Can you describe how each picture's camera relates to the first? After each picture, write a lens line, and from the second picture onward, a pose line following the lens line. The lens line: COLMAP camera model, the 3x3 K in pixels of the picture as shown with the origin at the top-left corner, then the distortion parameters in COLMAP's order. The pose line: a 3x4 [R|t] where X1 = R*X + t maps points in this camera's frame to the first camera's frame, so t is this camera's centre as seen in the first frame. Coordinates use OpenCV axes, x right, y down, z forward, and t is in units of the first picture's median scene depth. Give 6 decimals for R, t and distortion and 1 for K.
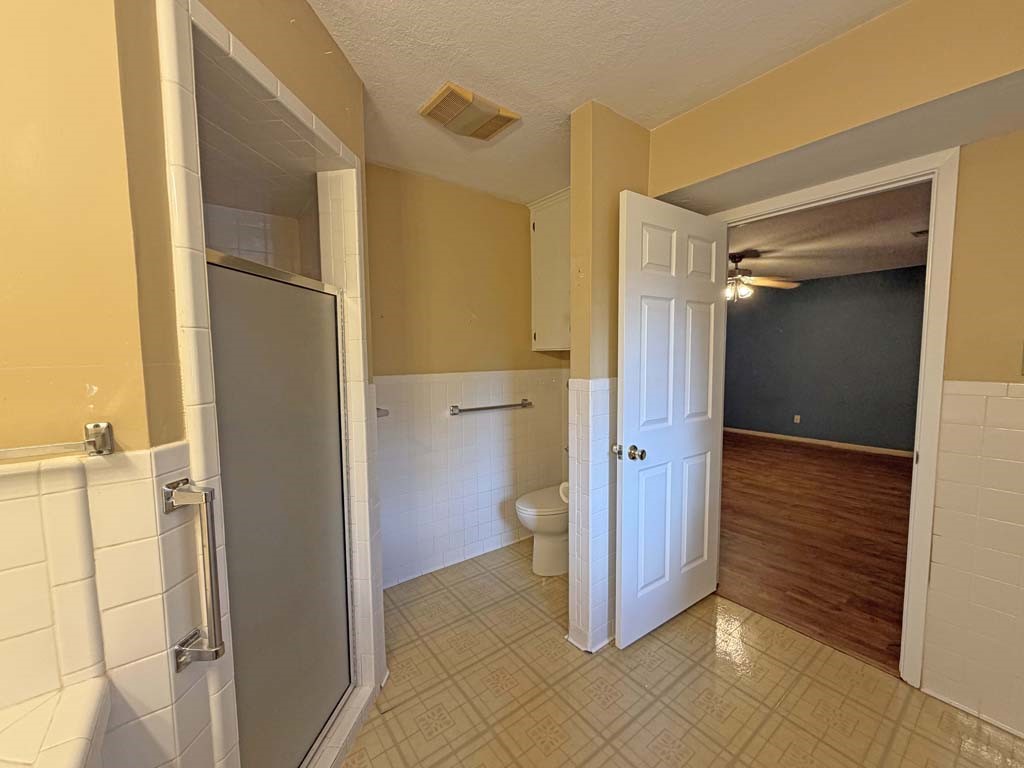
lens RADIAL K [[408.9, 0, 509.8], [0, 408.9, 384.7], [0, 0, 1]] dist [-0.000758, 0.000206]
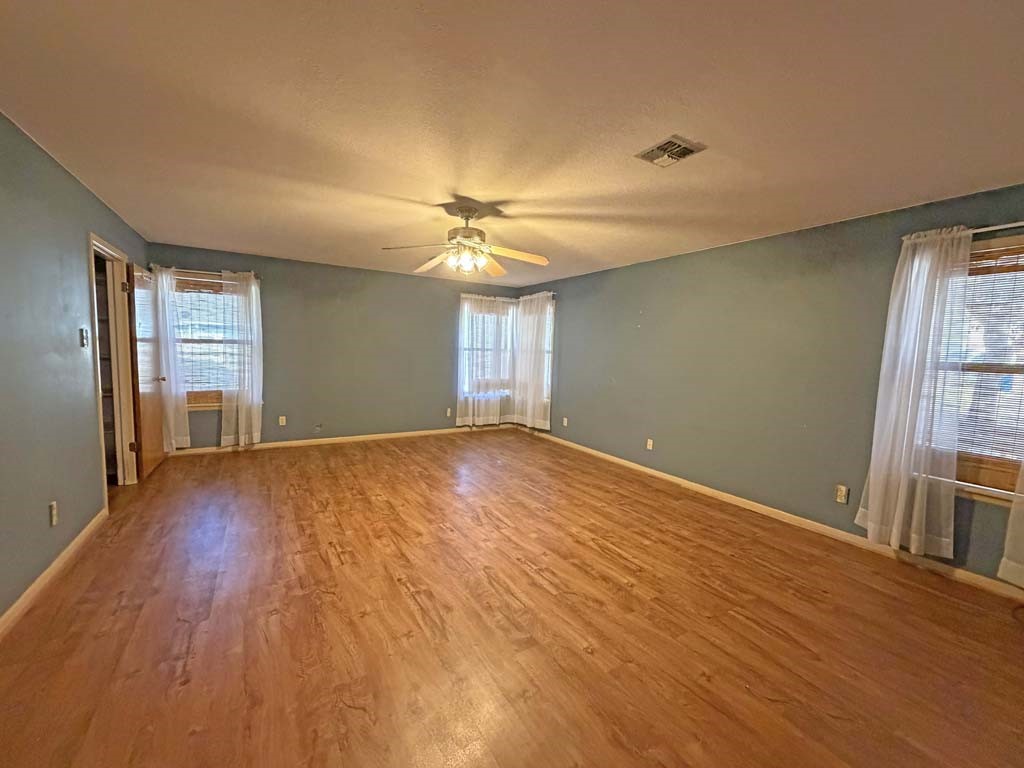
lens RADIAL K [[408.9, 0, 509.8], [0, 408.9, 384.7], [0, 0, 1]] dist [-0.000758, 0.000206]
pose [[0.995129, 0.055662, -0.081365, 0.738861], [-0.054870, 0.998422, 0.011941, -0.032375], [0.081901, -0.007419, 0.996613, 0.328032]]
